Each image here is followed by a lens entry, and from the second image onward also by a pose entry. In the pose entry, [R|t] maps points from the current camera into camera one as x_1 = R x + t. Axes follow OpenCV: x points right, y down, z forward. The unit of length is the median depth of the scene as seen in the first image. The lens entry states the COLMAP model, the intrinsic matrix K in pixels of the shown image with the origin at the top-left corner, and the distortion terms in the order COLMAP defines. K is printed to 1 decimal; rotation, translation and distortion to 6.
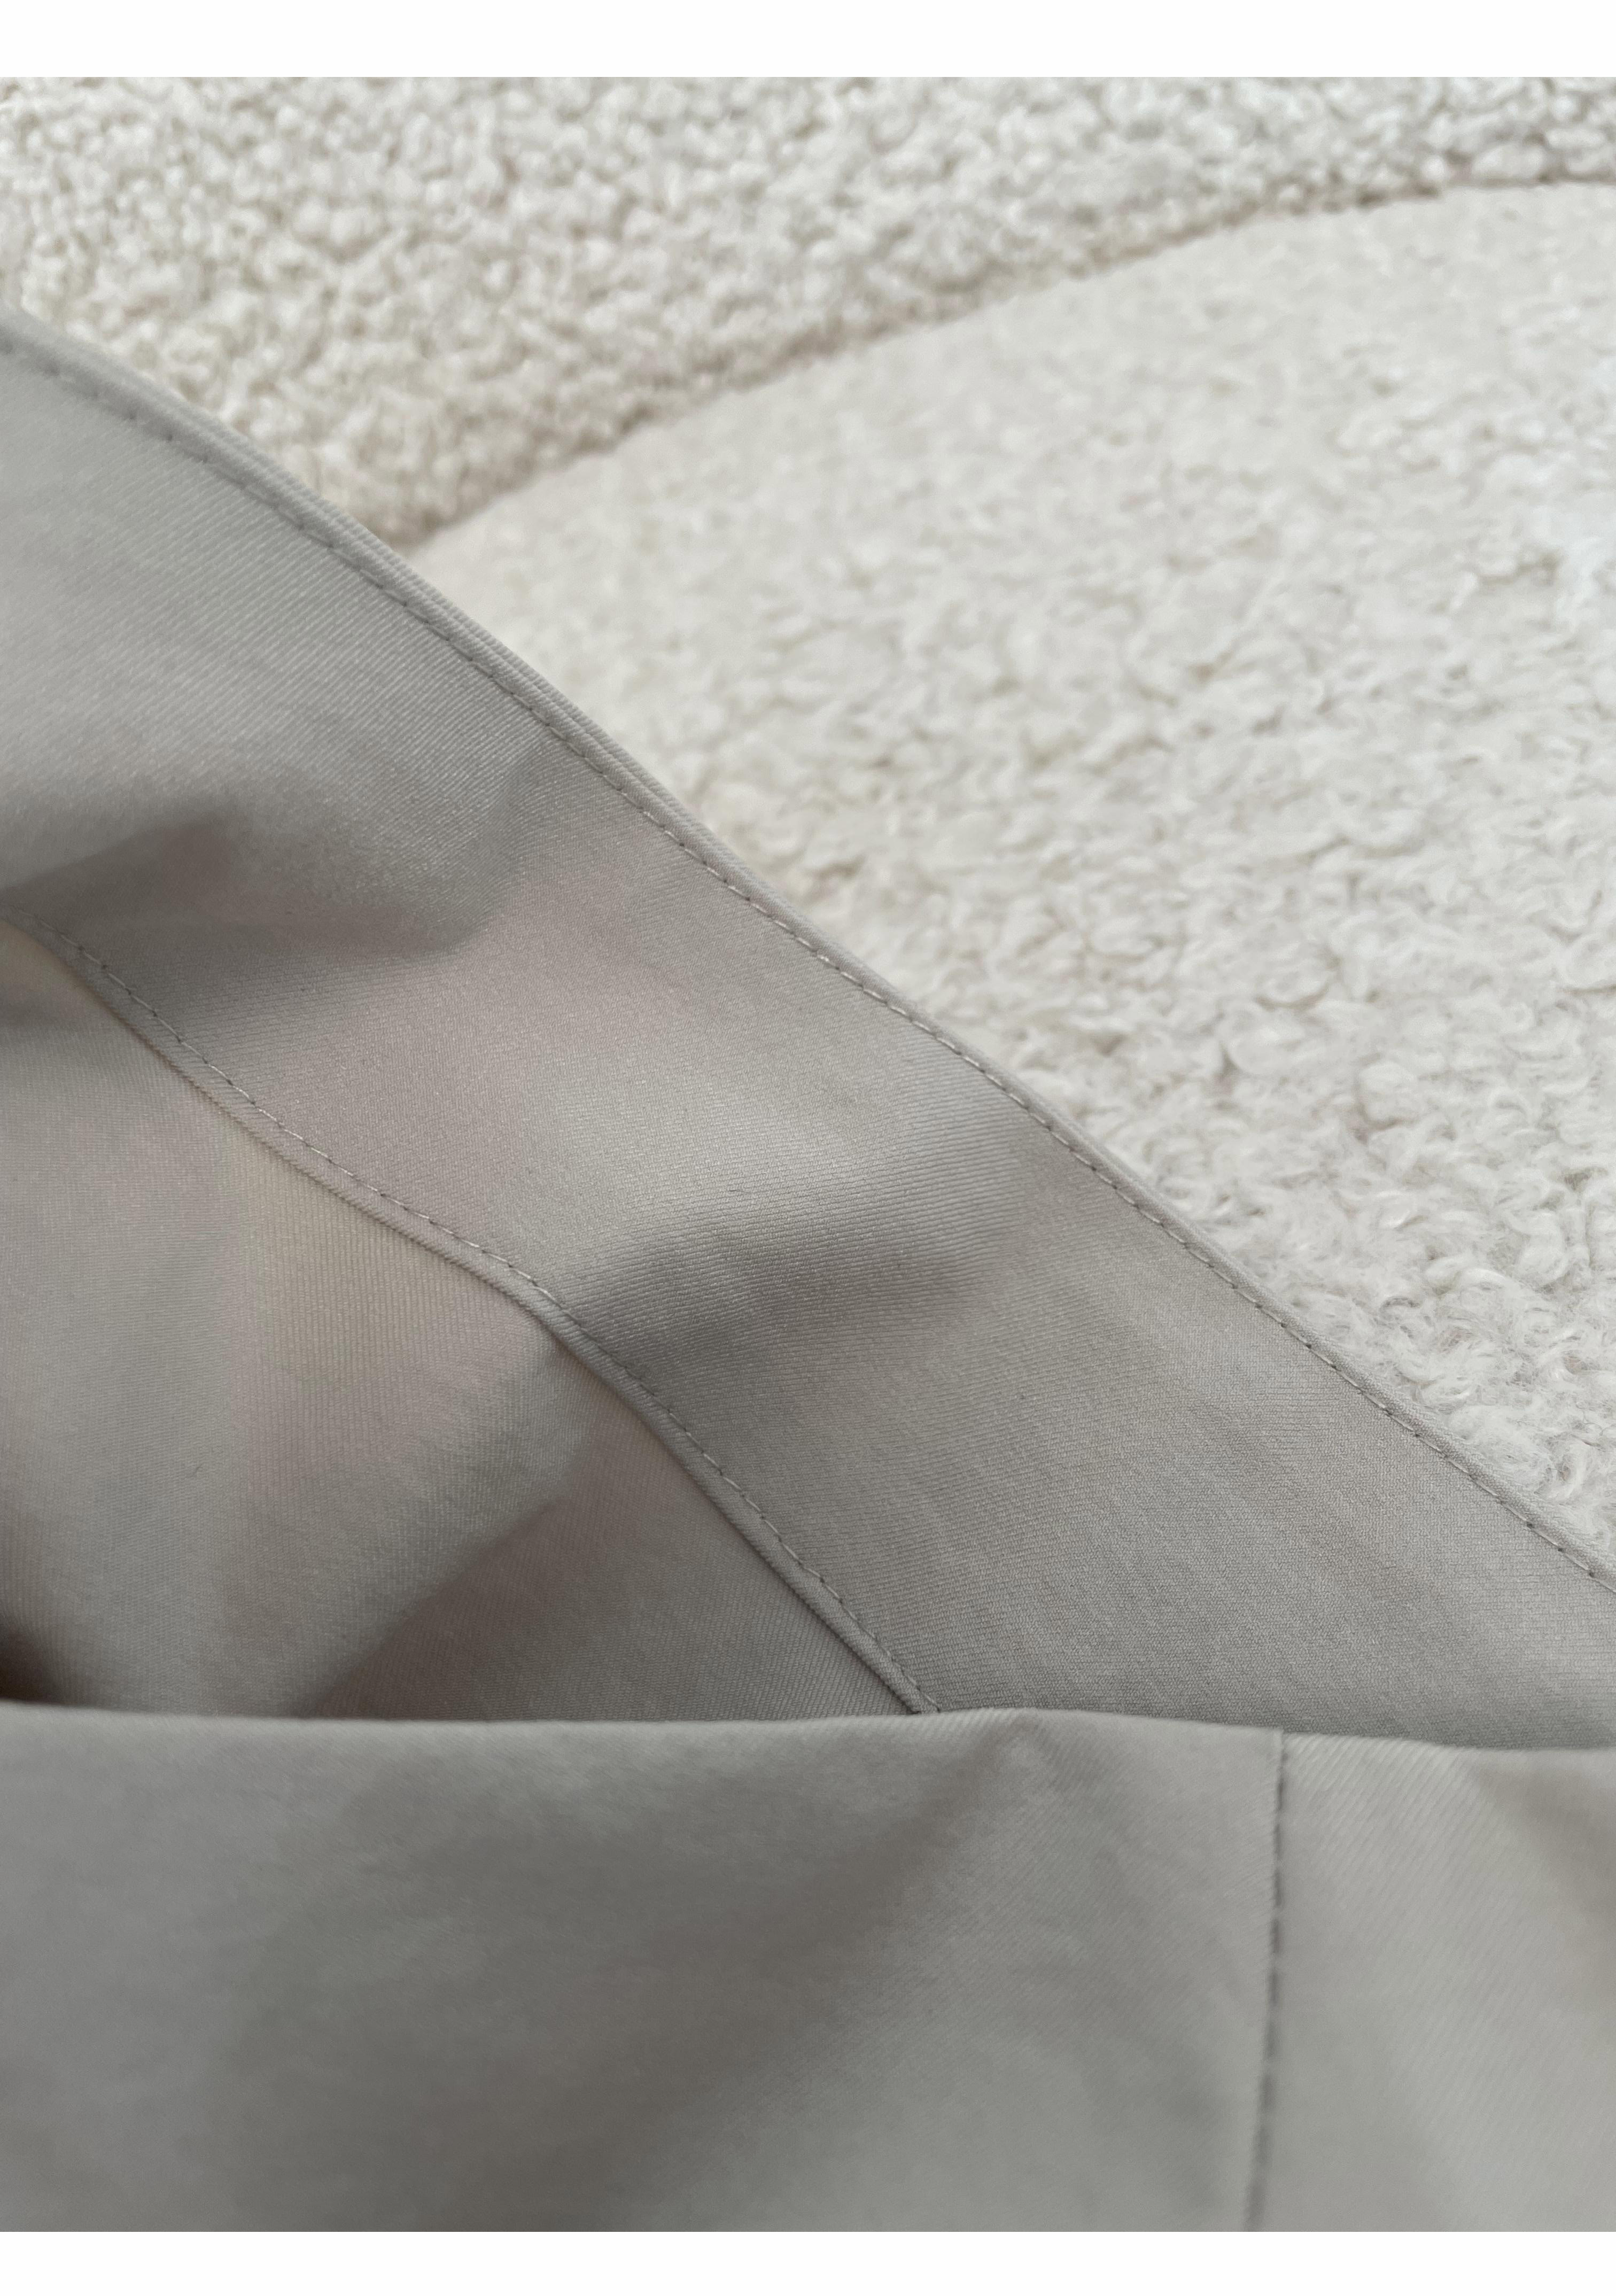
lens RADIAL K [[1669.1, 0, 806.3], [0, 1669.1, 1197.3], [0, 0, 1]] dist [0.039806, -0.098461]
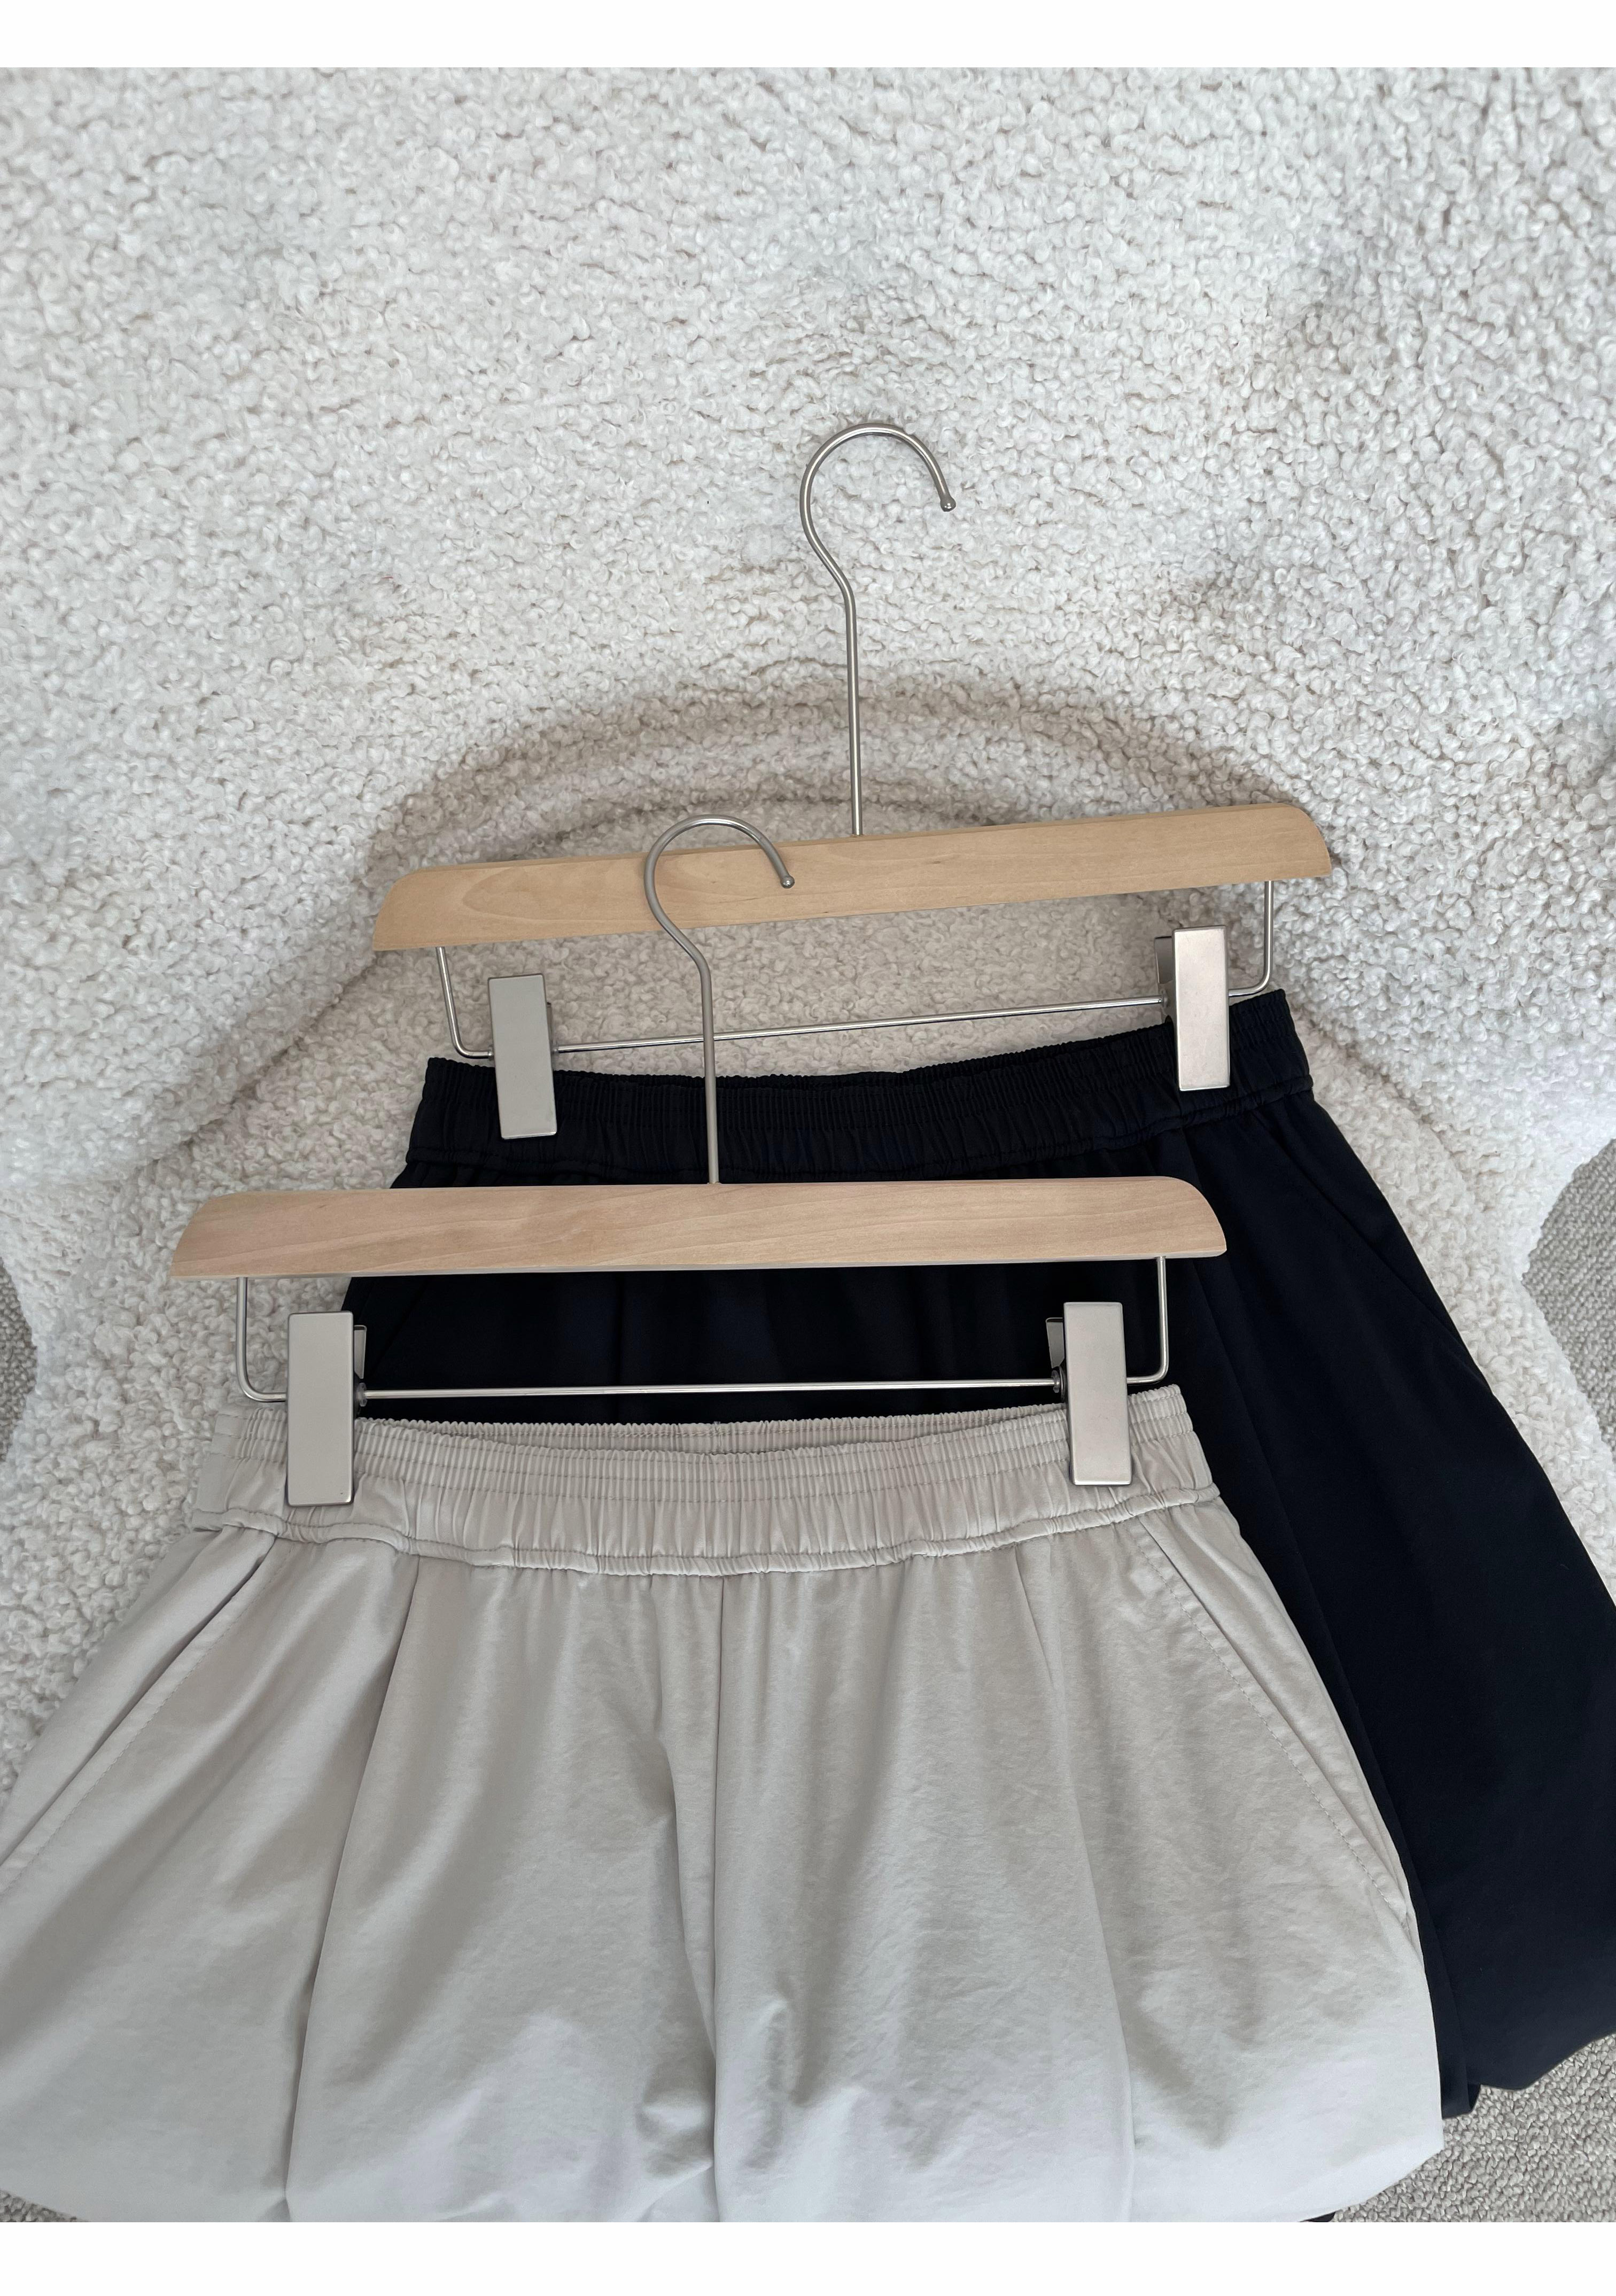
lens RADIAL K [[1652.7, 0, 812.8], [0, 1652.7, 1151.3], [0, 0, 1]] dist [0.060249, -0.099547]
pose [[0.936317, 0.230379, 0.265022, -0.412892], [-0.298370, 0.919898, 0.254484, -0.702866], [-0.185165, -0.317352, 0.930054, -1.291111]]
